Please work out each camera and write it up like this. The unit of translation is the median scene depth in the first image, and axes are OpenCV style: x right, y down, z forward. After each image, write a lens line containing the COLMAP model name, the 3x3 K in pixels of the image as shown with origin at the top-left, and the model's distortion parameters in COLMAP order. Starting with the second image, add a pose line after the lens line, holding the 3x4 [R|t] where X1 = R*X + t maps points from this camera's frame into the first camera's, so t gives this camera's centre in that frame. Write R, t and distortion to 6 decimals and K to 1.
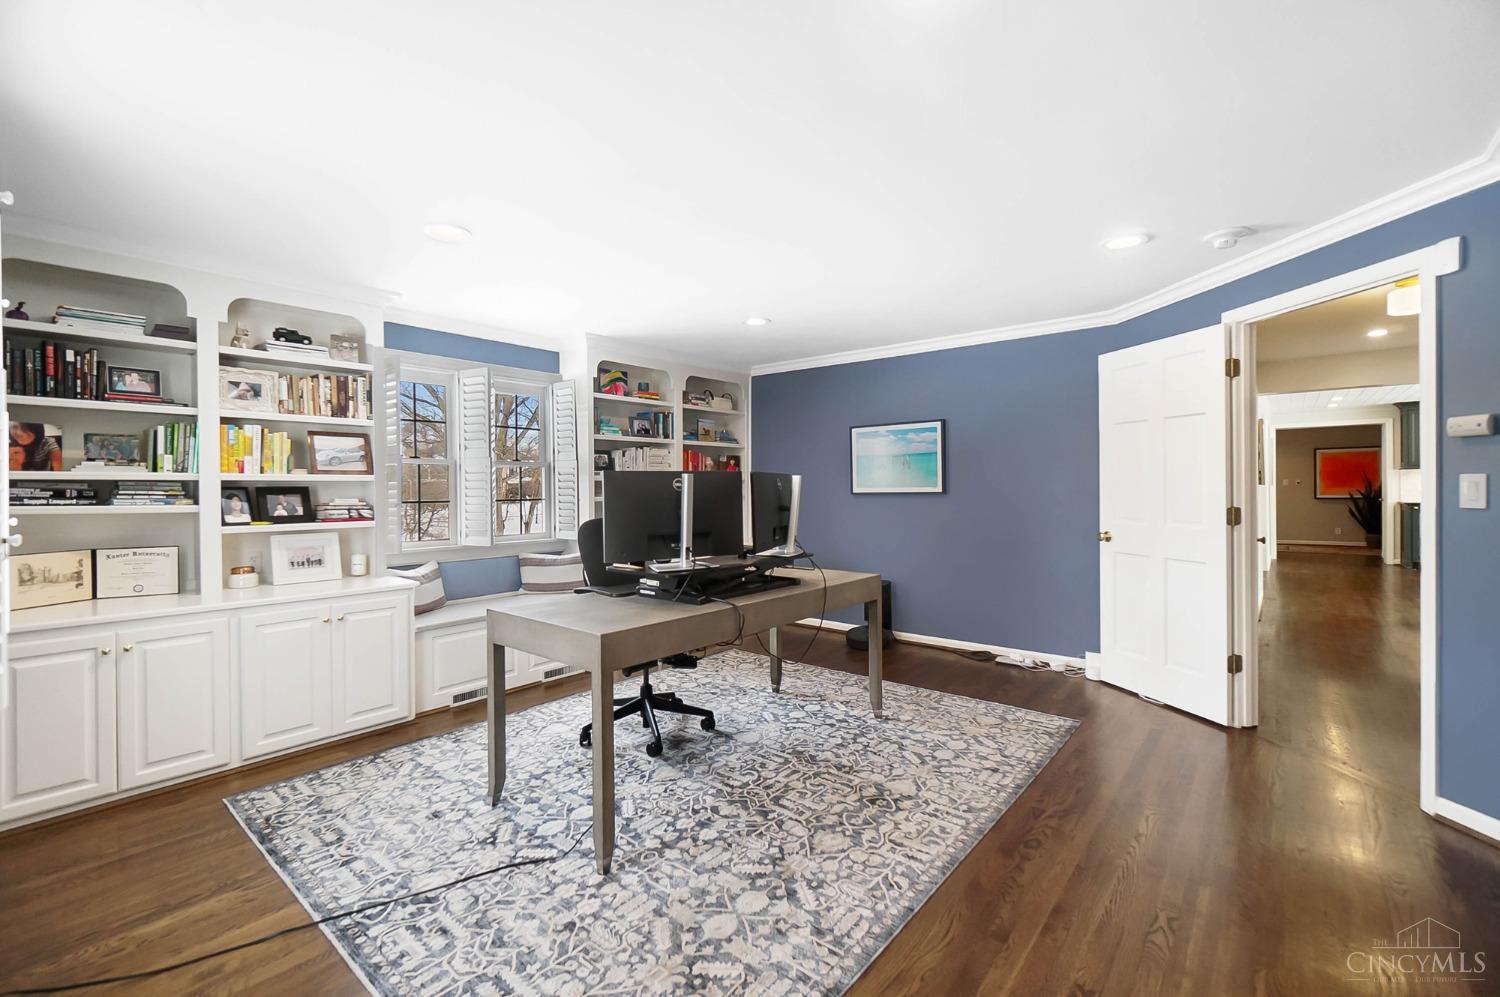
lens RADIAL K [[654.7, 0, 720.1], [0, 654.7, 484.6], [0, 0, 1]] dist [-0.001263, -0.000319]
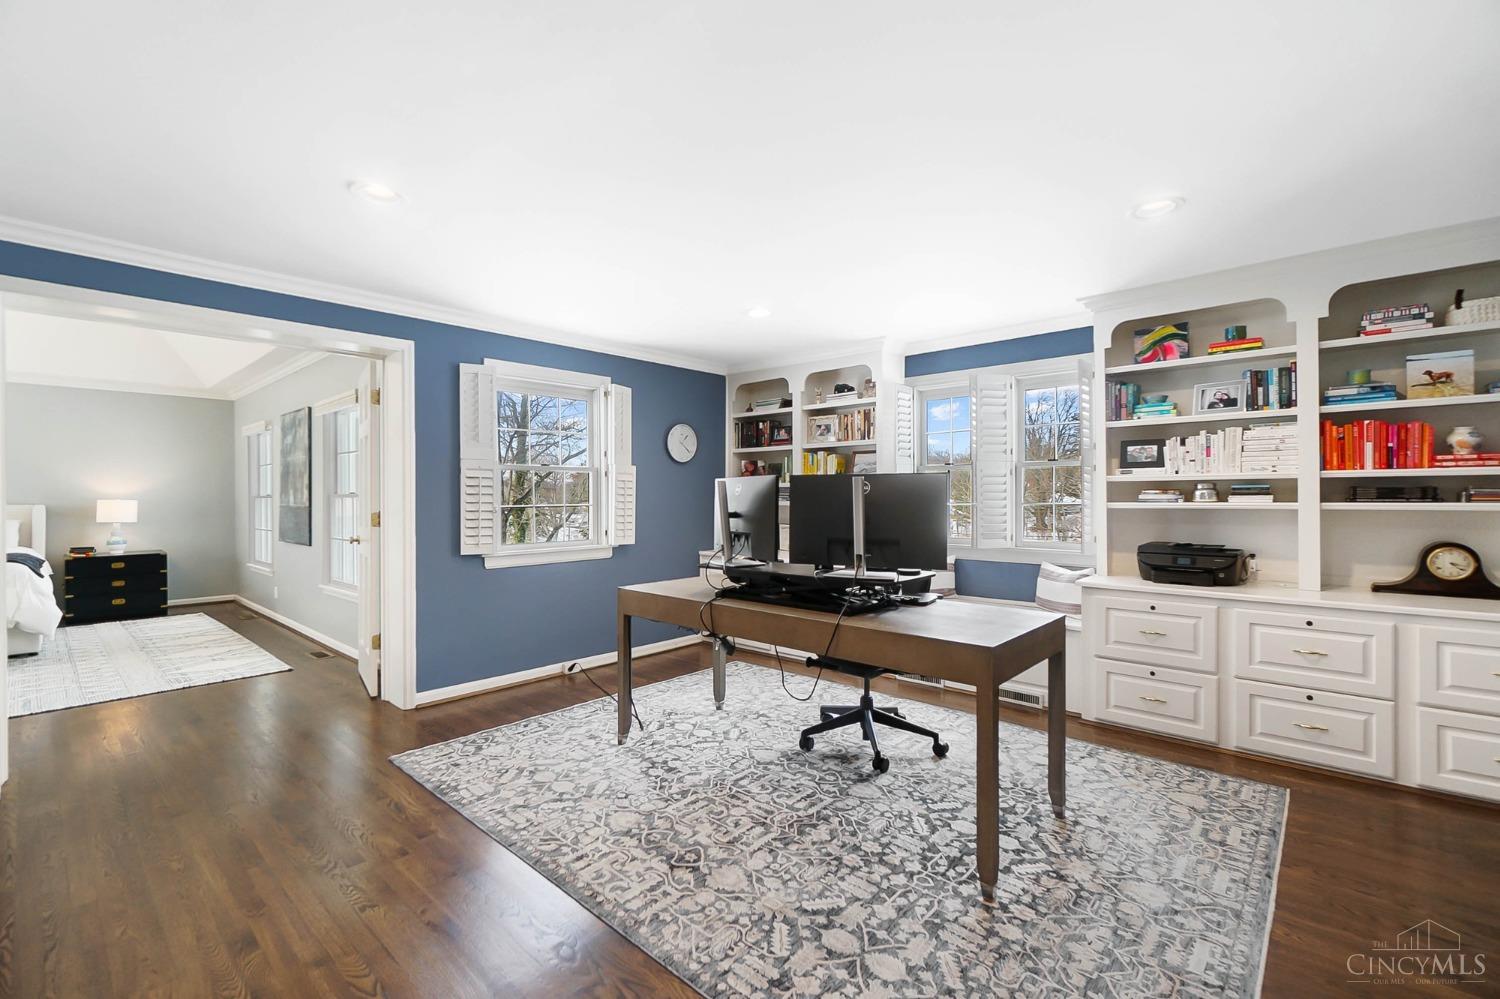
lens RADIAL K [[654.7, 0, 748.3], [0, 654.7, 500.6], [0, 0, 1]] dist [-0.001263, -0.000319]
pose [[-0.026311, 0.016244, -0.999522, 0.903919], [0.009839, 0.999824, 0.015990, -0.000379], [0.999605, -0.009414, -0.026466, 0.903370]]
